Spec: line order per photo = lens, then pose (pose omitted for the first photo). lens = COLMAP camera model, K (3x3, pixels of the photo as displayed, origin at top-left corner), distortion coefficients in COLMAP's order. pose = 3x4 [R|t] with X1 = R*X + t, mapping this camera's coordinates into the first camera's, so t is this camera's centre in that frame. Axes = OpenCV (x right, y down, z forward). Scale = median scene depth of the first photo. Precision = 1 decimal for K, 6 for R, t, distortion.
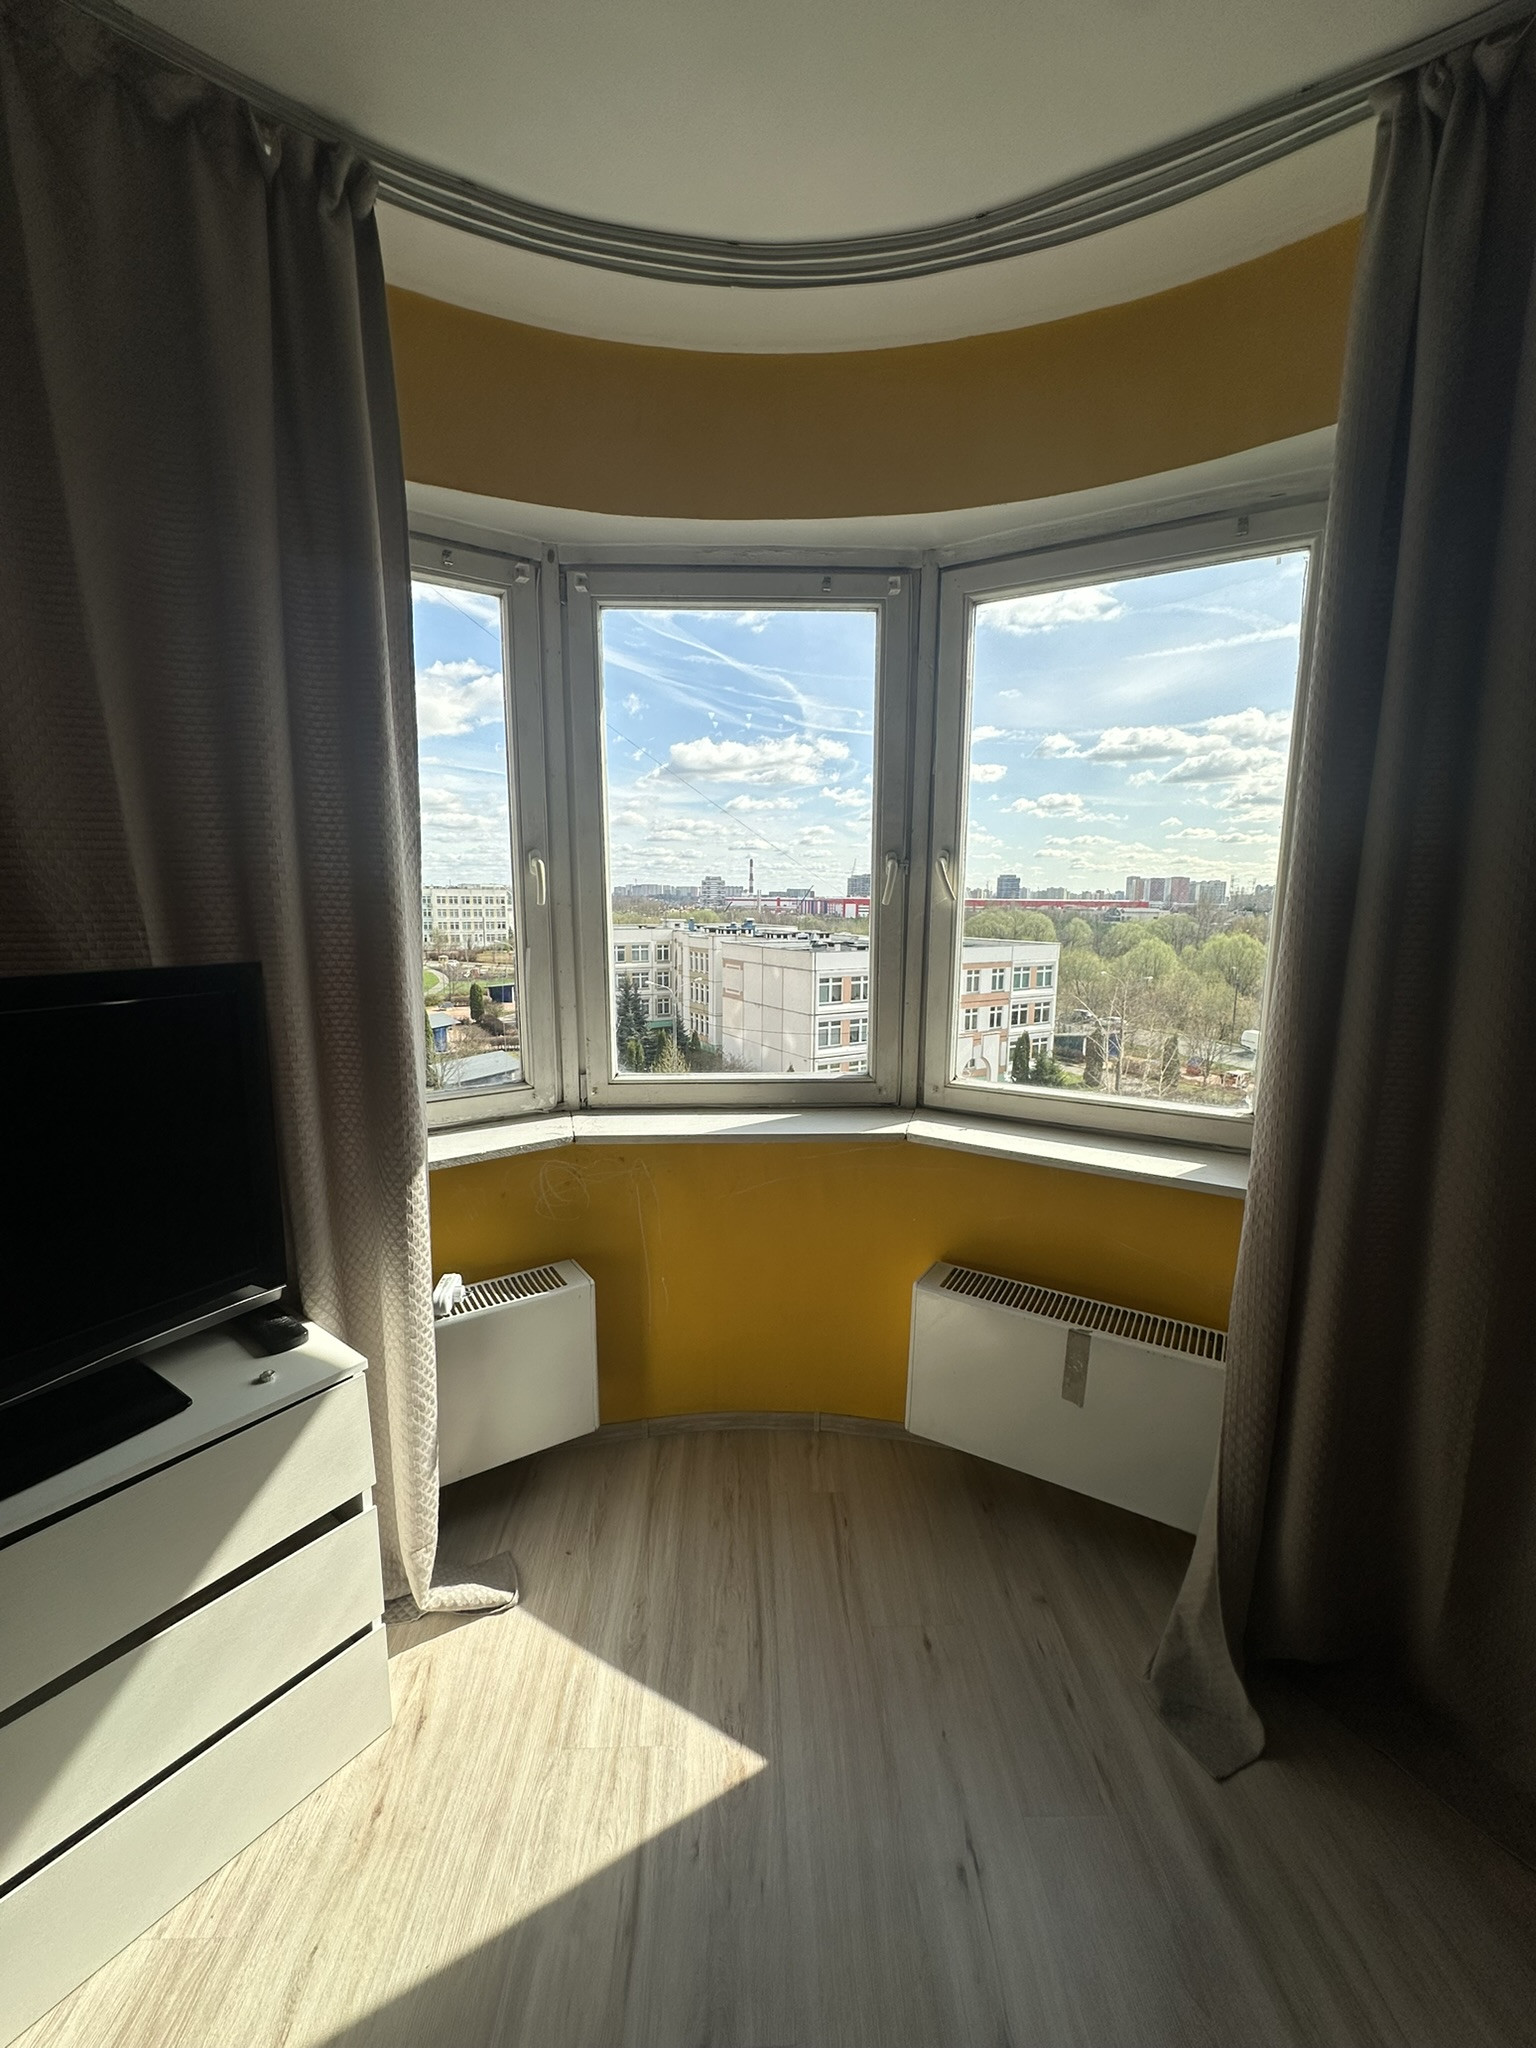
lens RADIAL K [[830.4, 0, 768.0], [0, 830.4, 1024.0], [0, 0, 1]] dist [-0.000587, -0.000009]
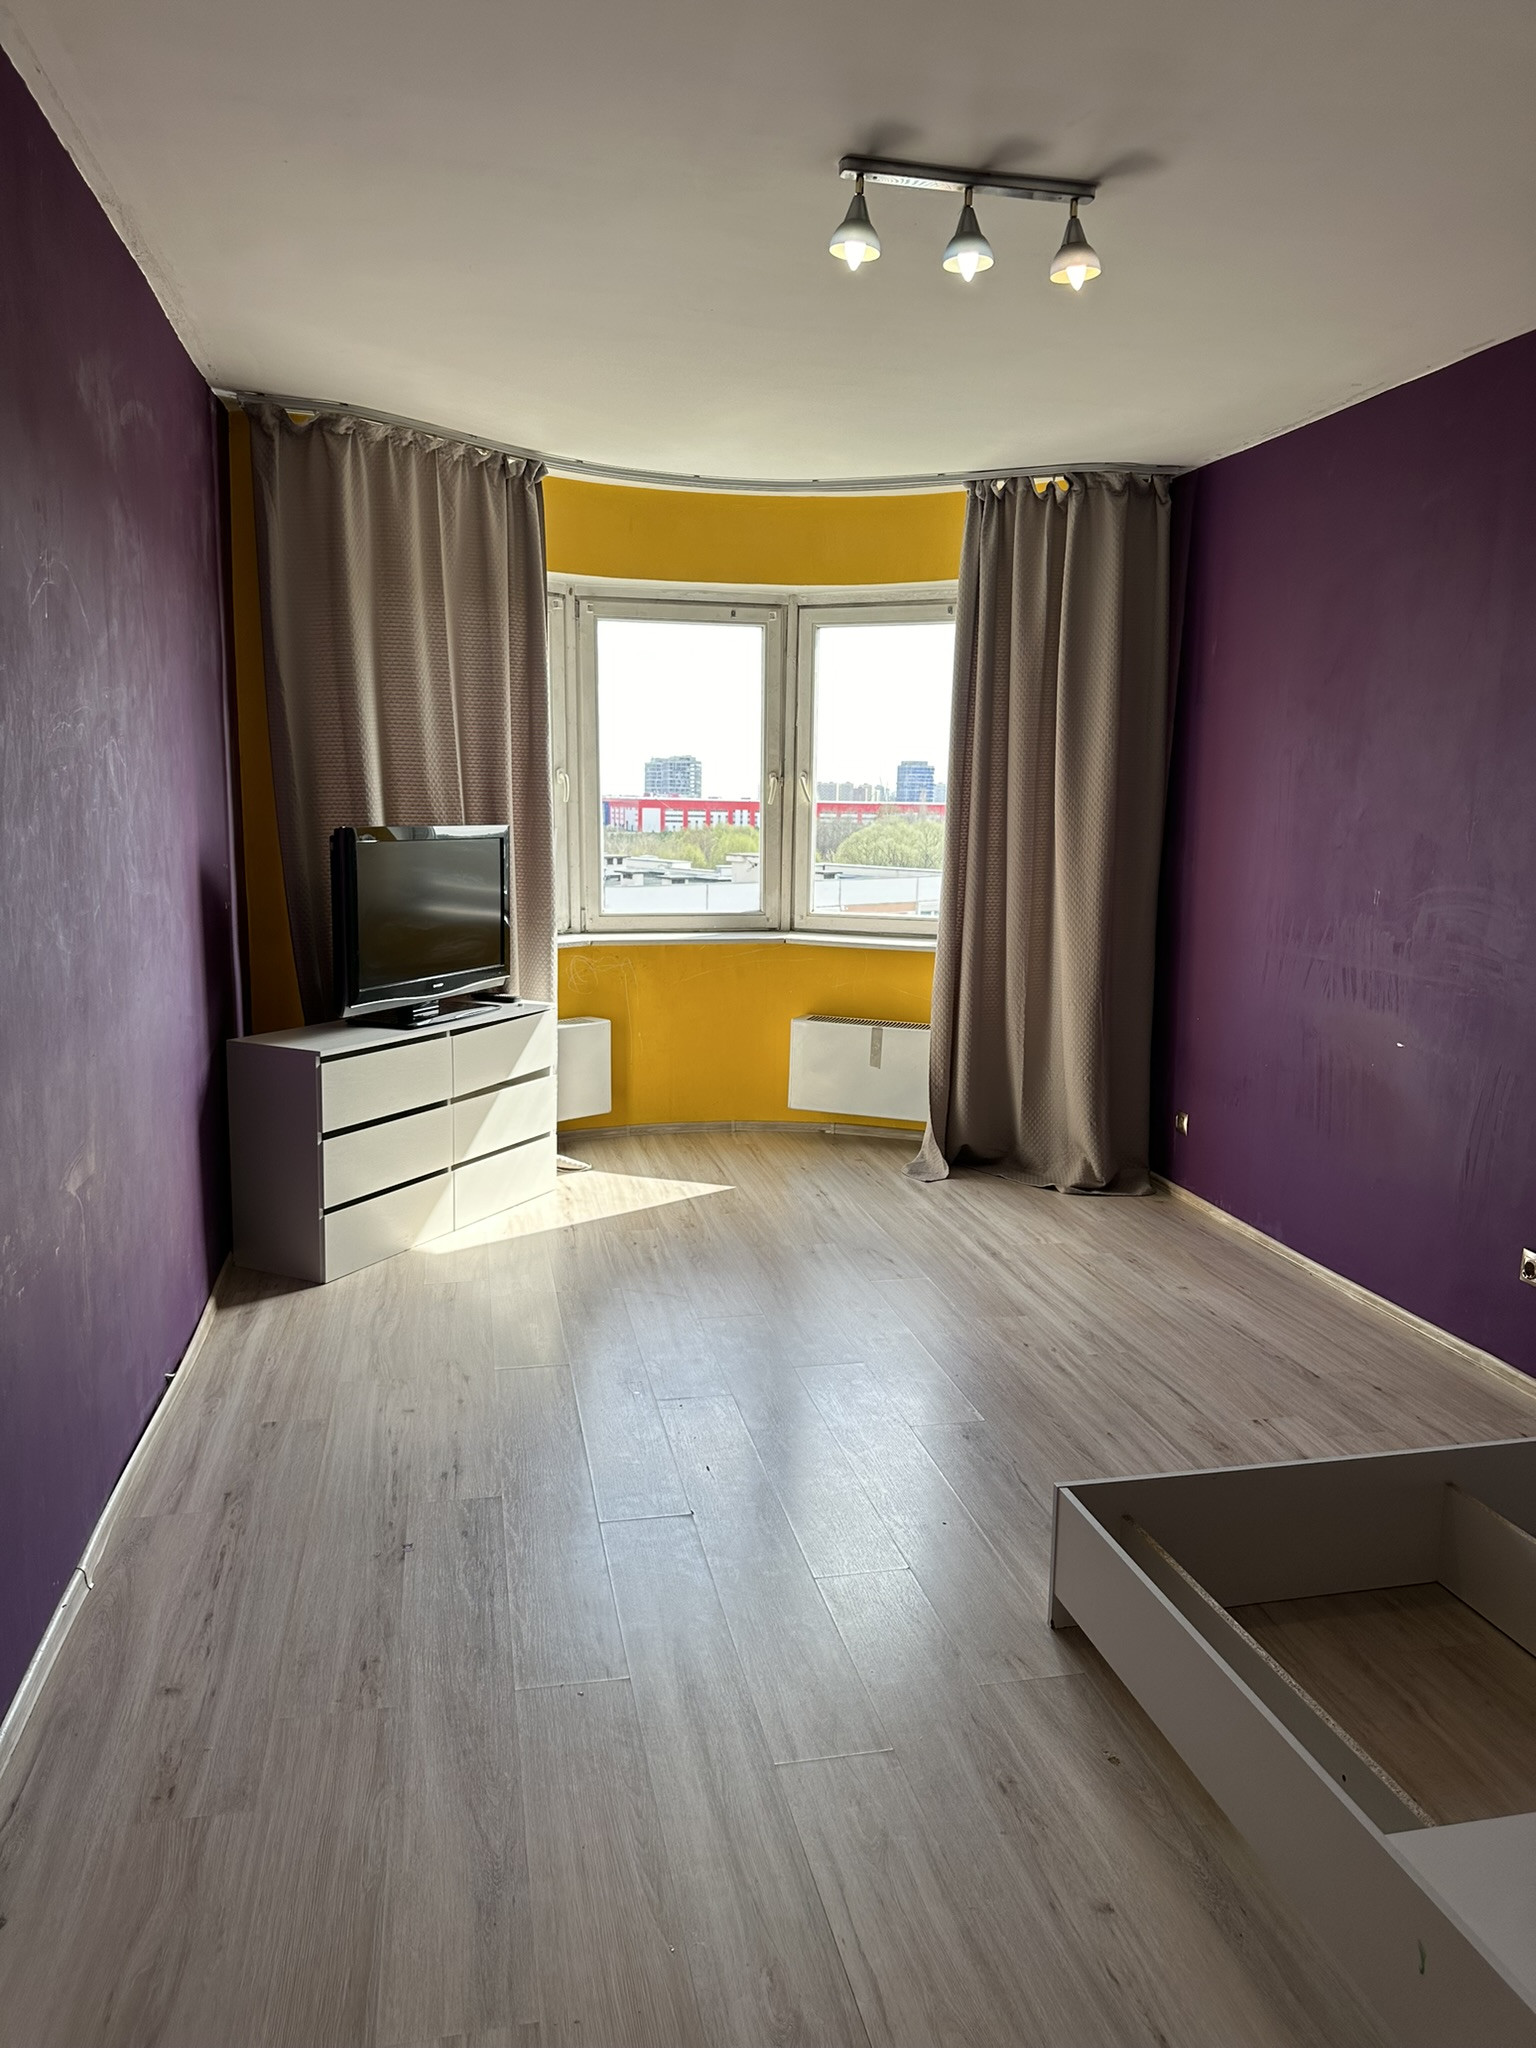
lens RADIAL K [[1426.4, 0, 793.6], [0, 1426.4, 1037.5], [0, 0, 1]] dist [0.090683, -0.128164]
pose [[0.980989, -0.022523, 0.192752, -0.408925], [0.019491, 0.999655, 0.017615, 0.299931], [-0.193082, -0.013523, 0.981089, -1.993503]]
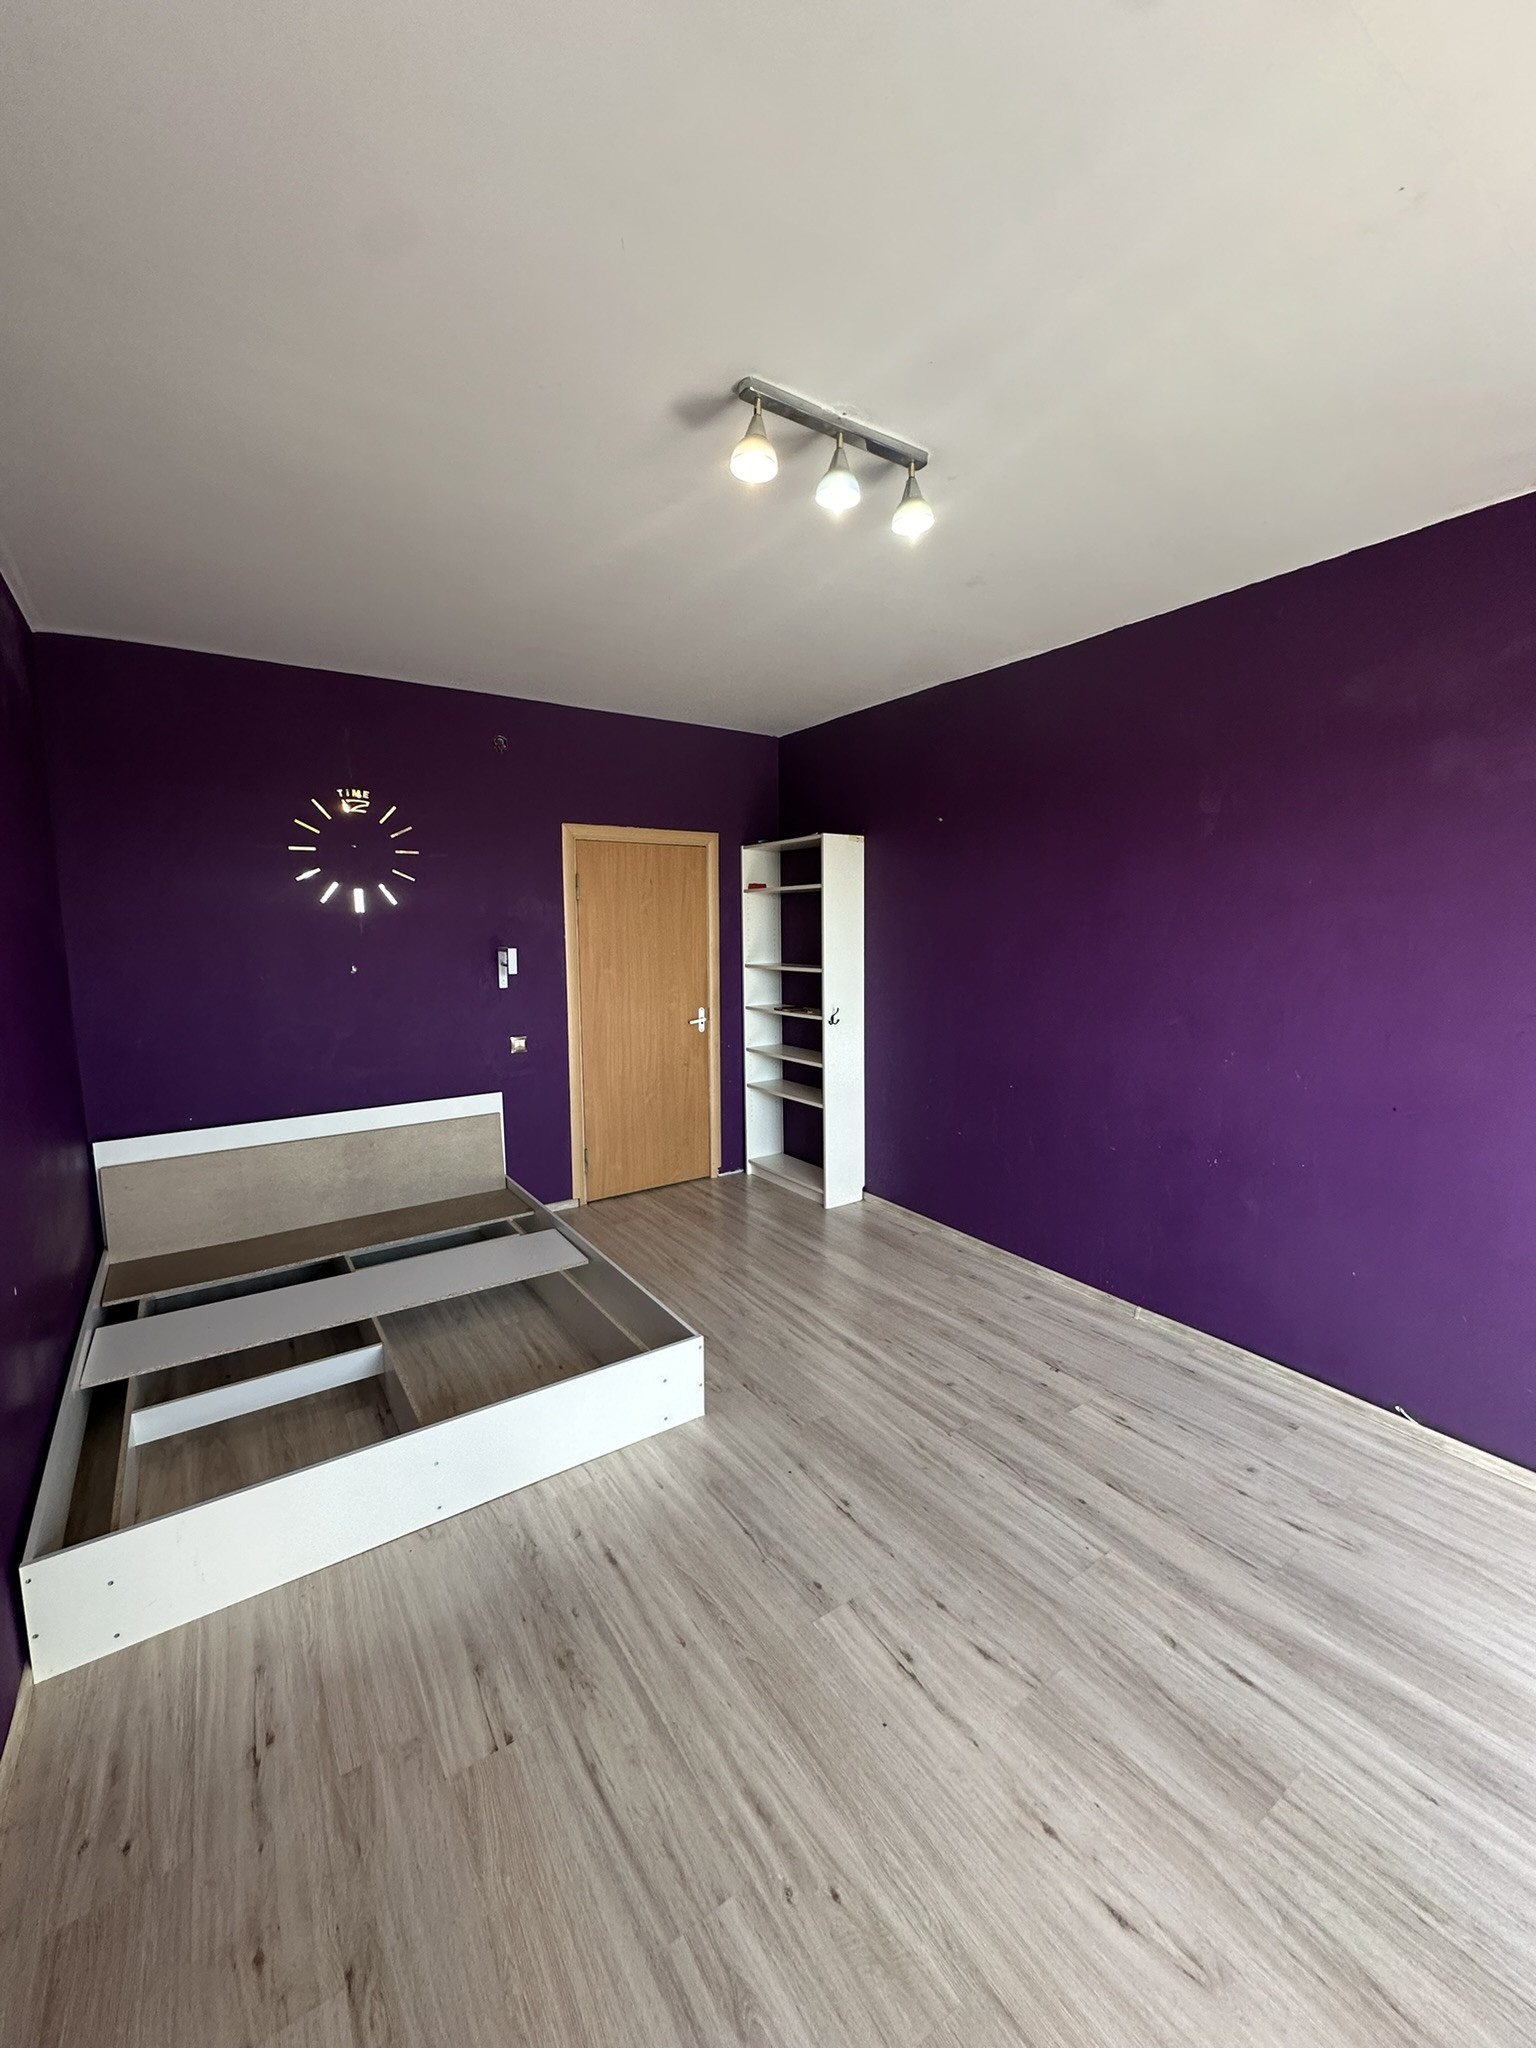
lens RADIAL K [[803.8, 0, 778.6], [0, 803.8, 1026.4], [0, 0, 1]] dist [-0.000449, -0.000125]
pose [[-0.838875, 0.065871, -0.540324, 0.617549], [-0.083574, 0.965294, 0.247431, -0.076417], [0.537870, 0.252721, -0.804256, 0.187968]]
